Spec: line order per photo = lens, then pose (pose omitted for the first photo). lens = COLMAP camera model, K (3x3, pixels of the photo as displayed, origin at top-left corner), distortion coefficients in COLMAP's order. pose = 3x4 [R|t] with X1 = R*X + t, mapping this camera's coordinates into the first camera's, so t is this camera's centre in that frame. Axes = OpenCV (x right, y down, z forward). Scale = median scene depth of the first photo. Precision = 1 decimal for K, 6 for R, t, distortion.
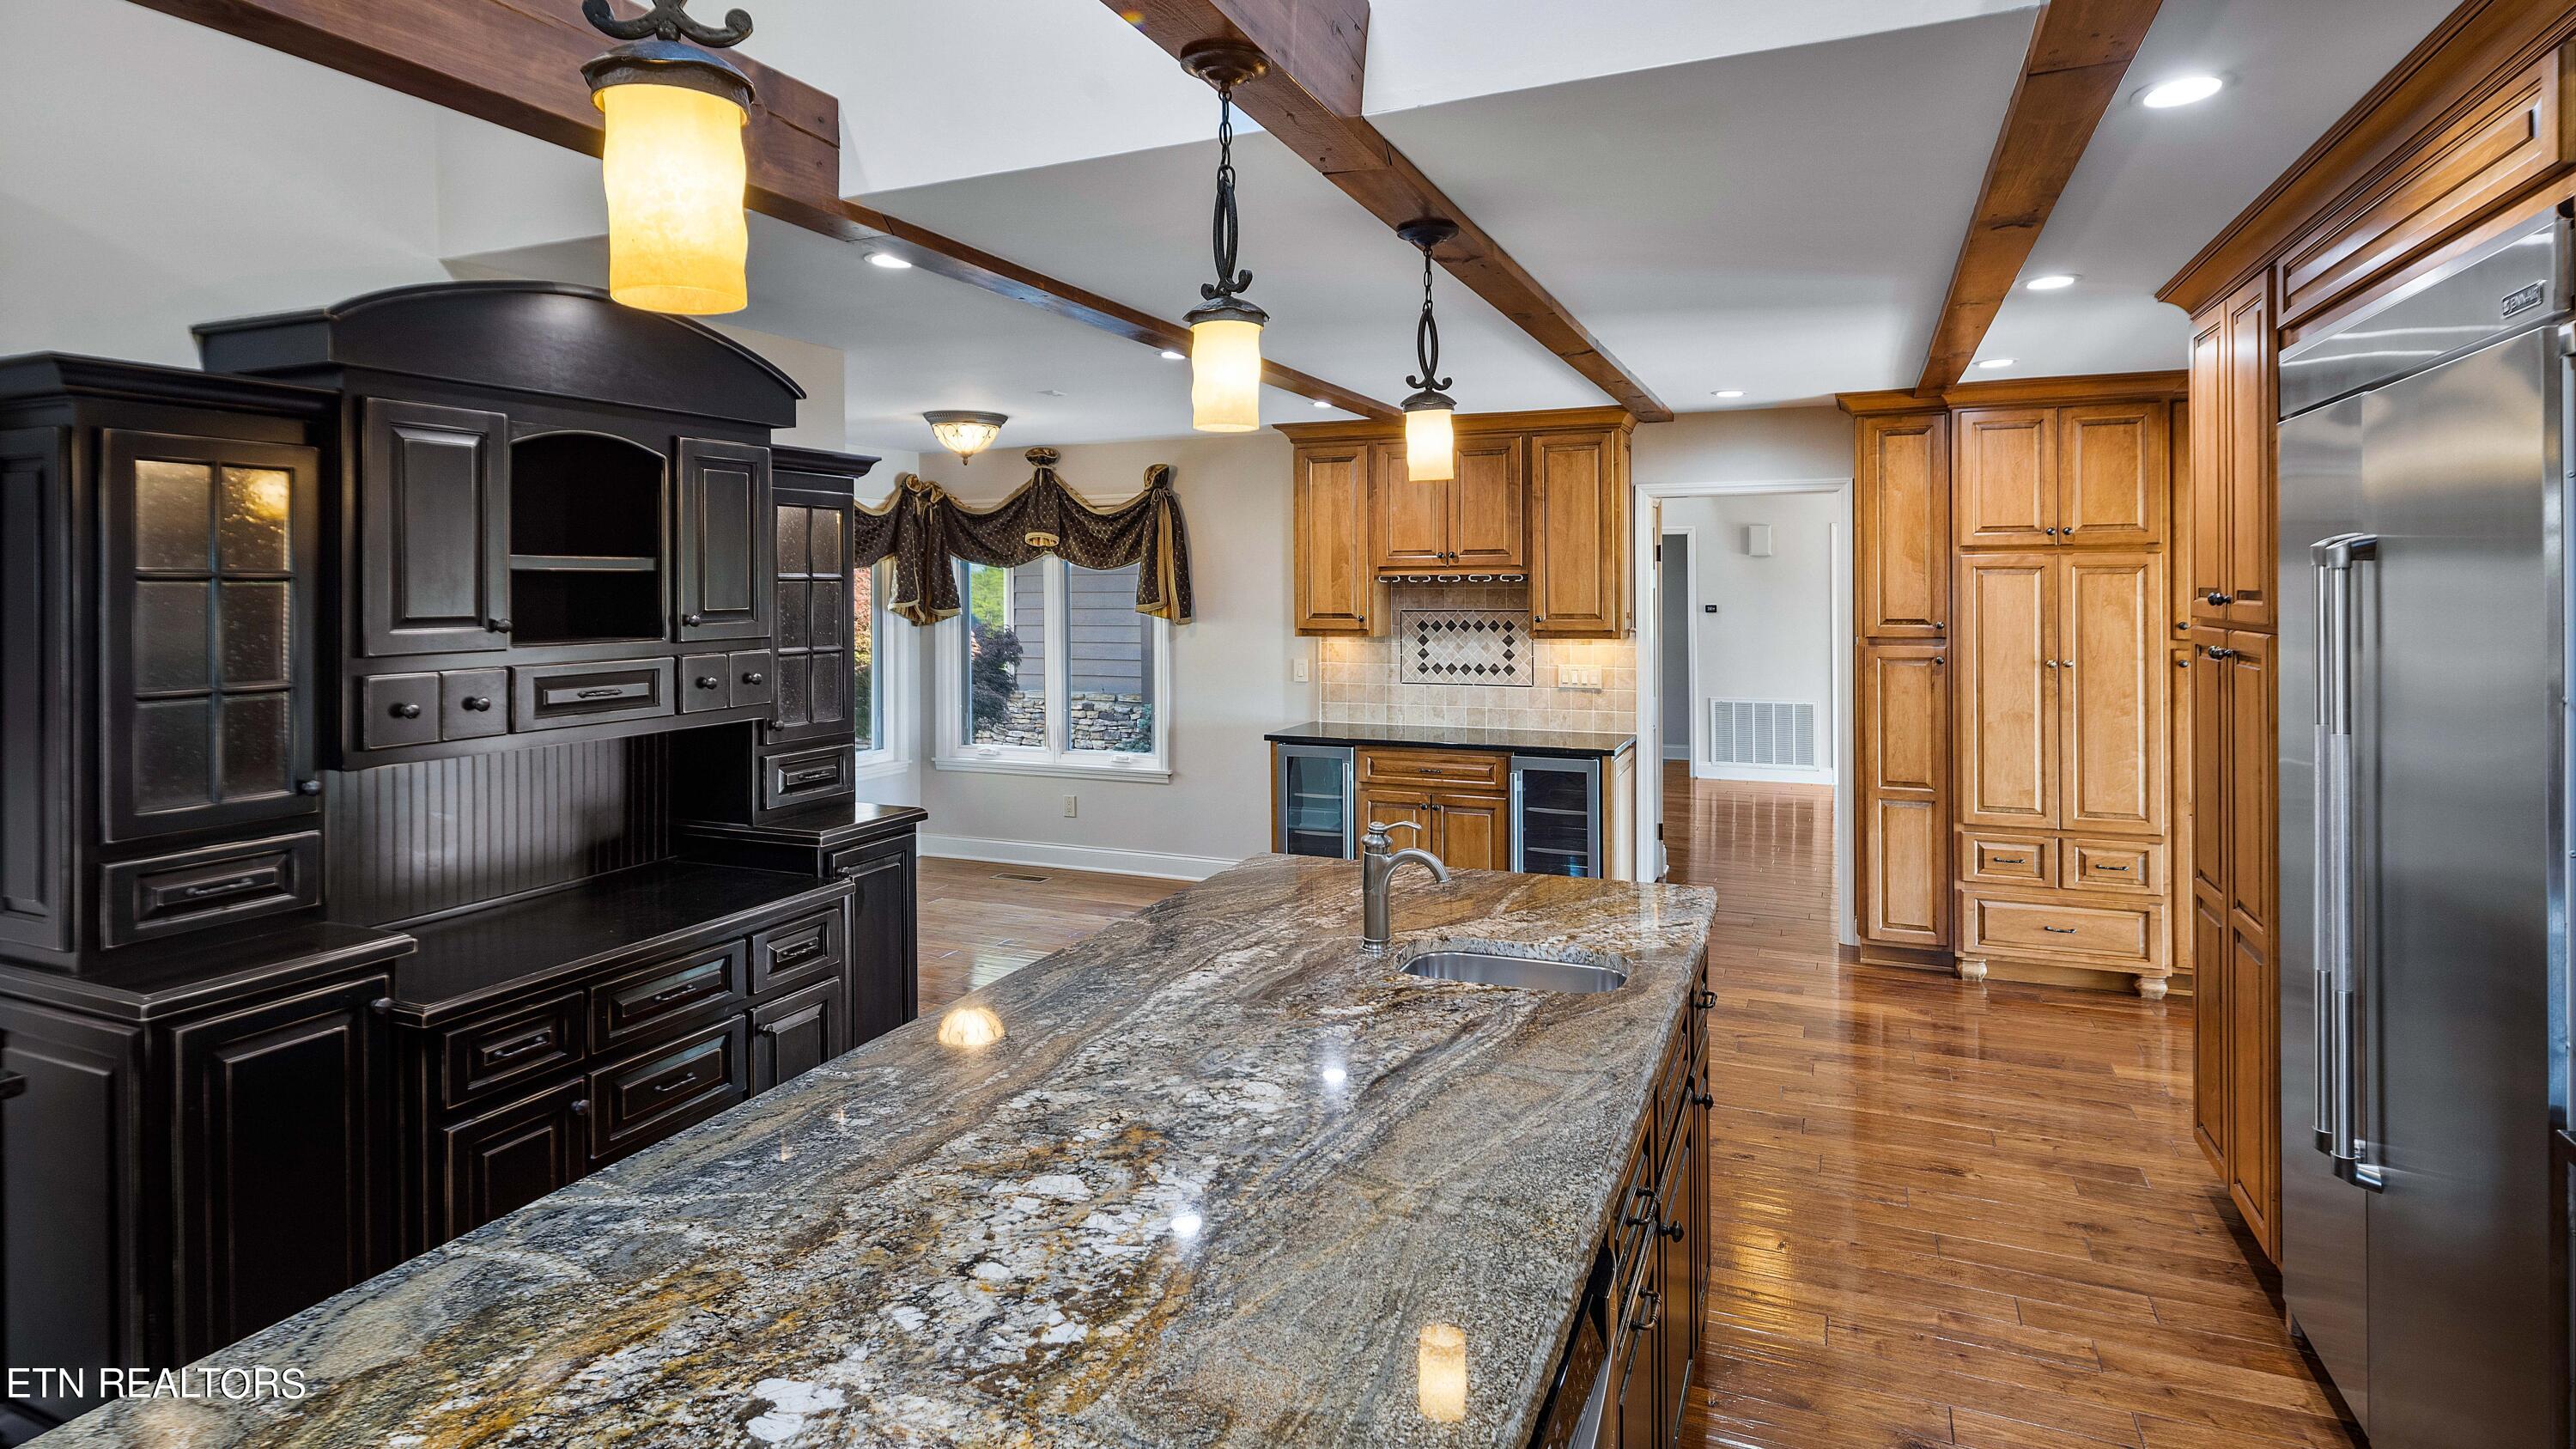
lens RADIAL K [[1357.4, 0, 1249.5], [0, 1357.4, 588.4], [0, 0, 1]] dist [0.004455, 0.000576]
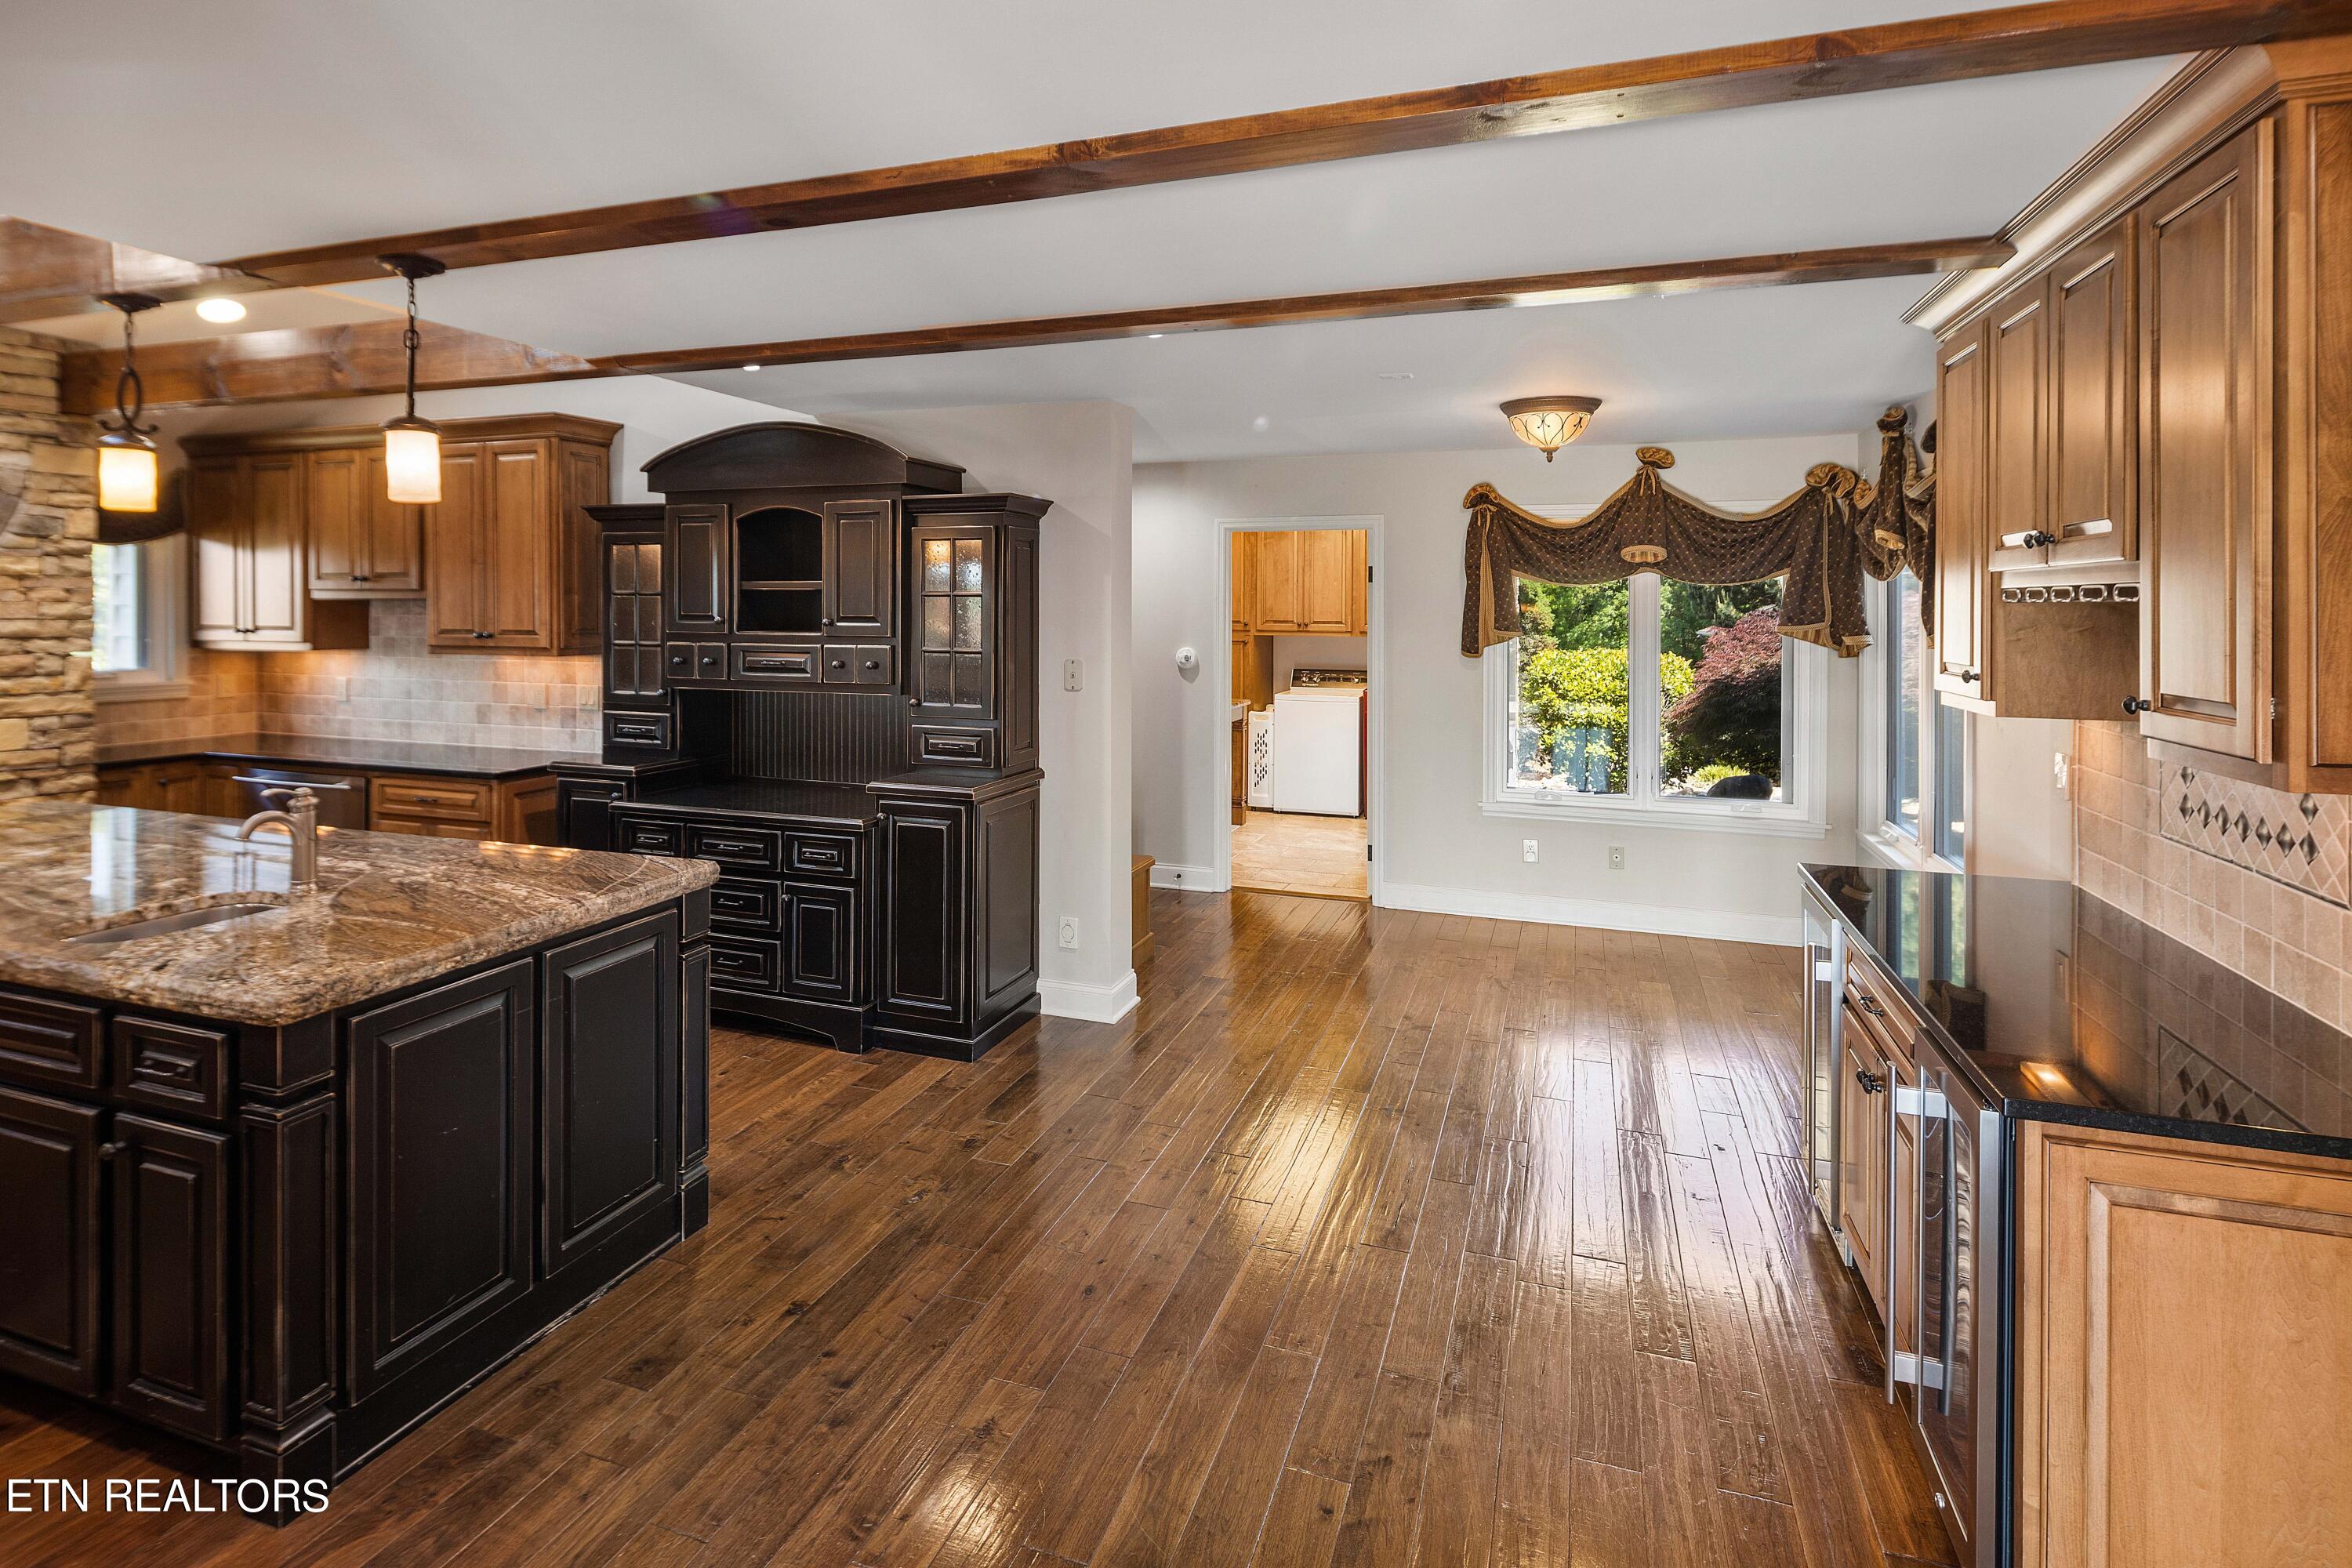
lens RADIAL K [[1156.7, 0, 1147.1], [0, 1156.7, 609.5], [0, 0, 1]] dist [0.005729, -0.004785]
pose [[0.068960, 0.013207, -0.997532, 1.811207], [-0.008771, 0.999882, 0.012632, -0.023146], [0.997581, 0.007879, 0.069068, 2.525526]]
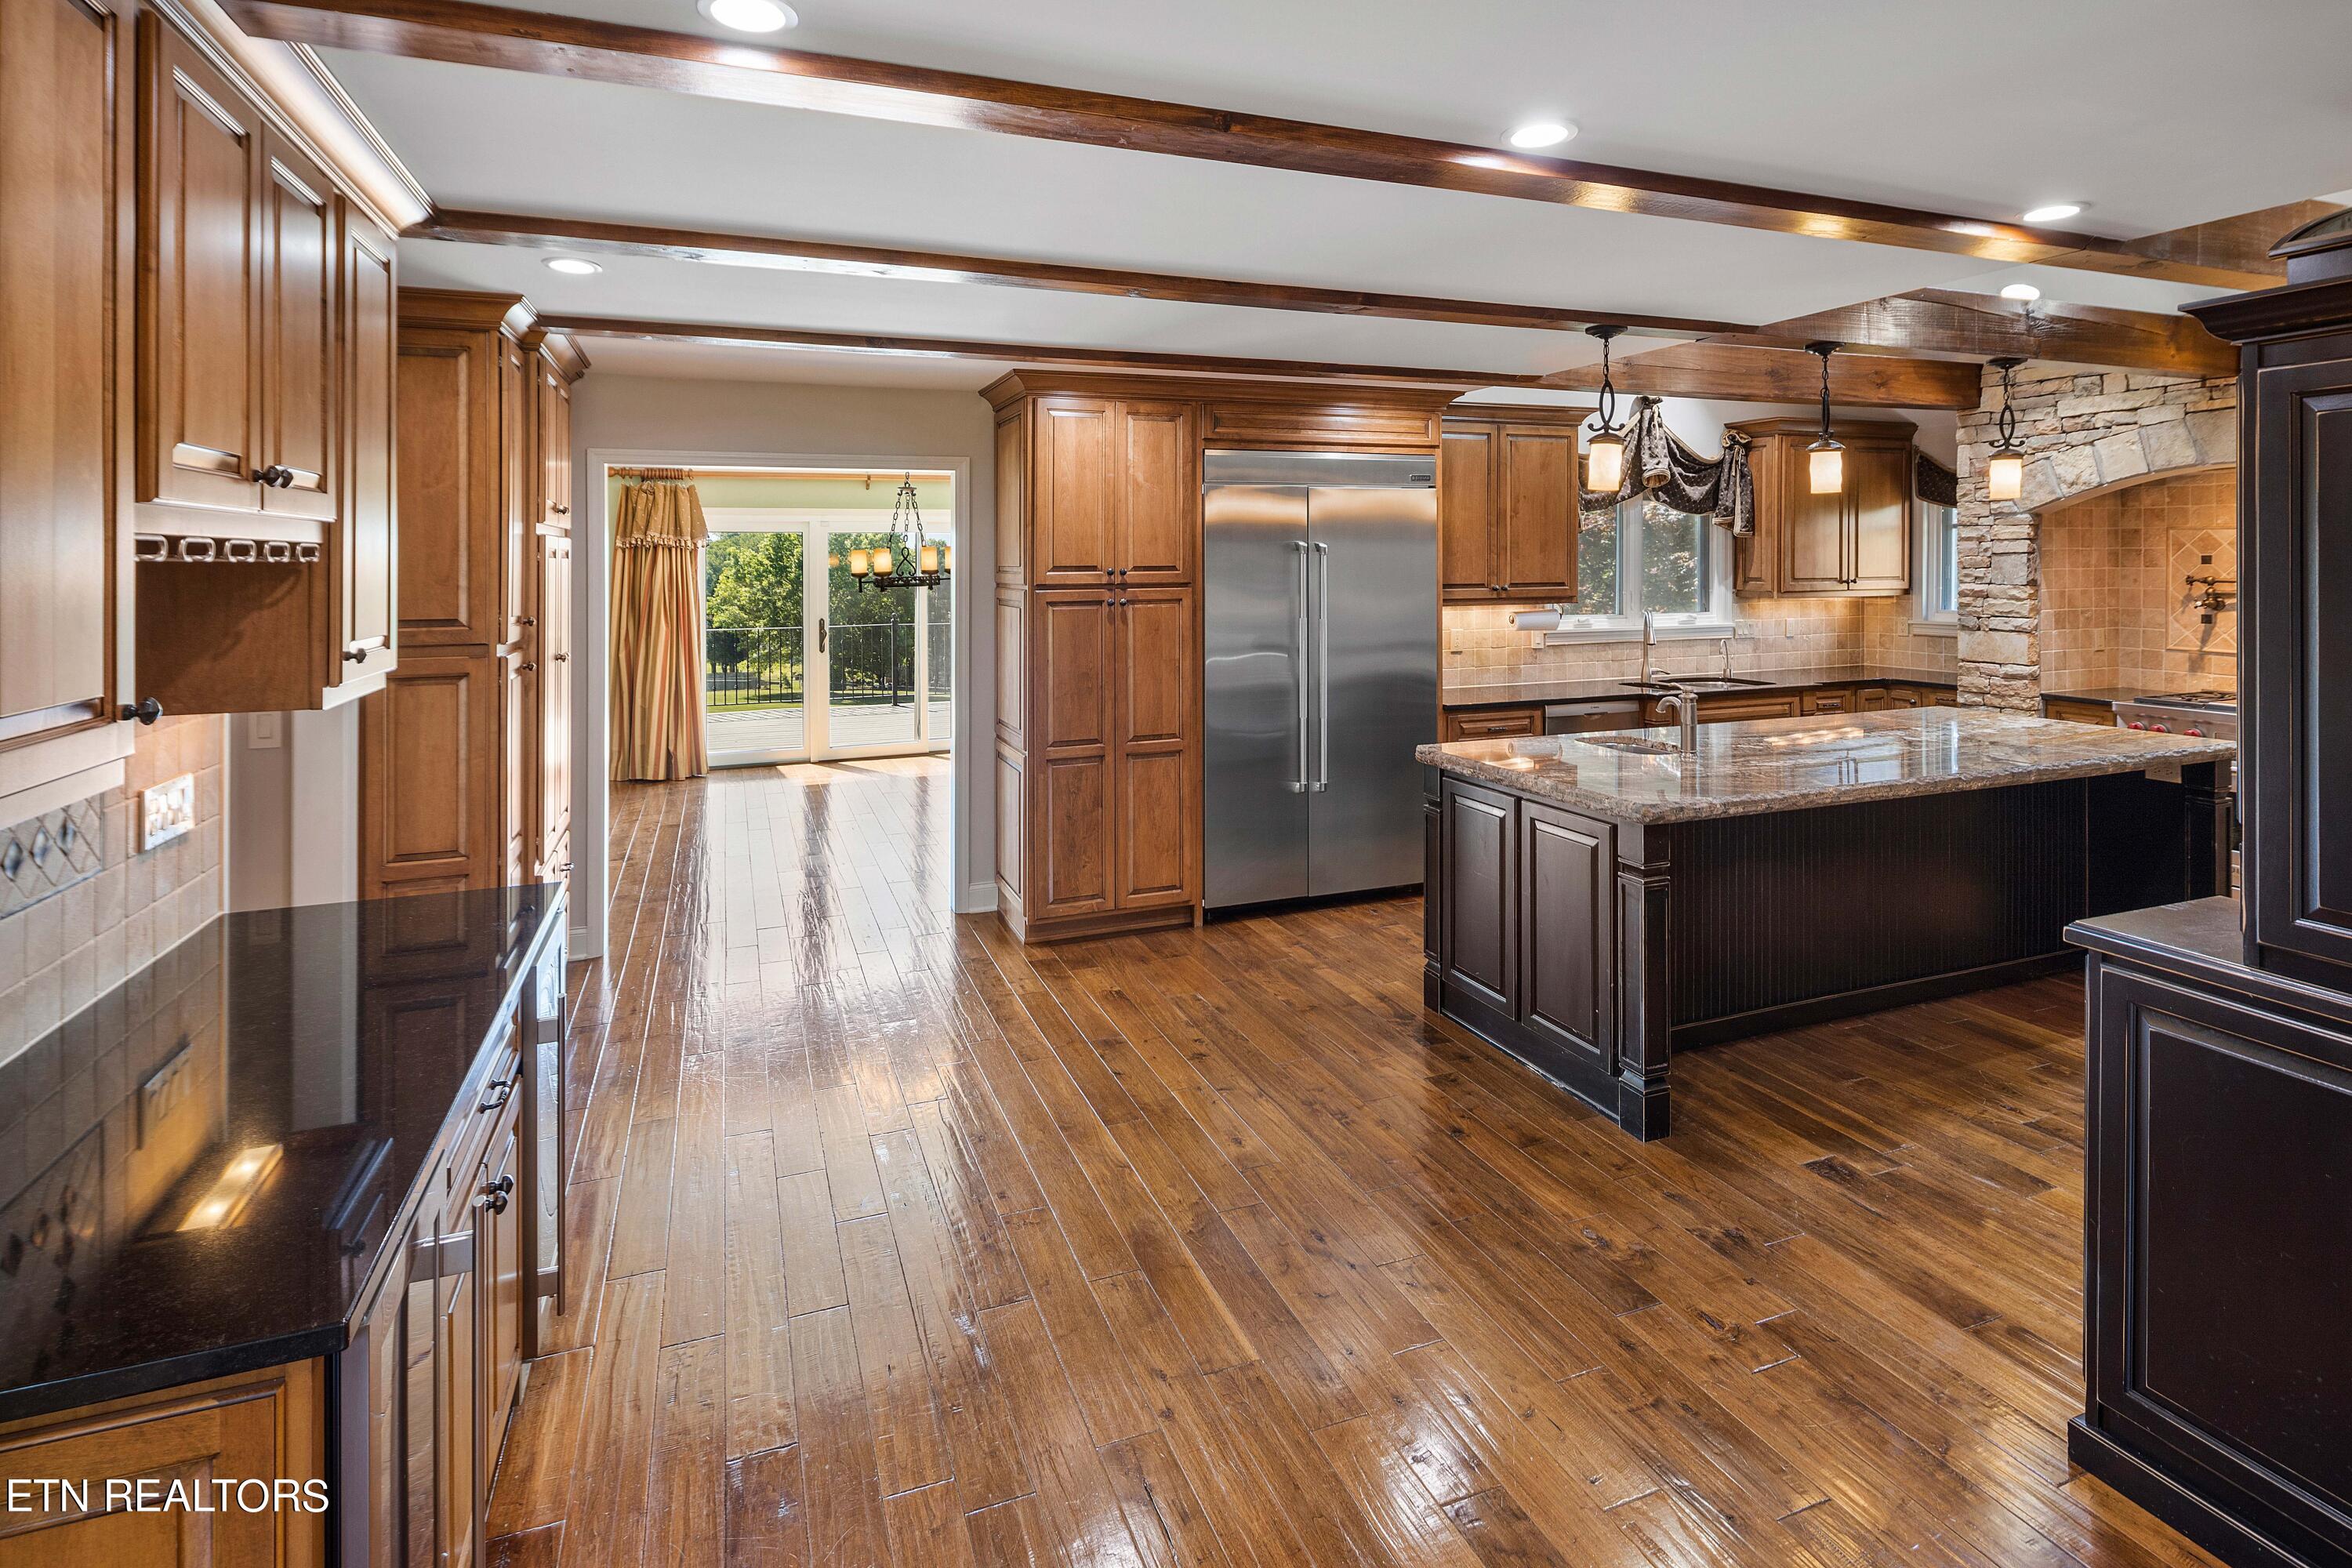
lens RADIAL K [[1156.7, 0, 1192.8], [0, 1156.7, 577.5], [0, 0, 1]] dist [0.005729, -0.004785]
pose [[-0.726372, 0.000310, 0.687302, -0.724453], [0.014153, 0.999795, 0.014506, -0.011315], [-0.687156, 0.020264, -0.726227, 3.824512]]
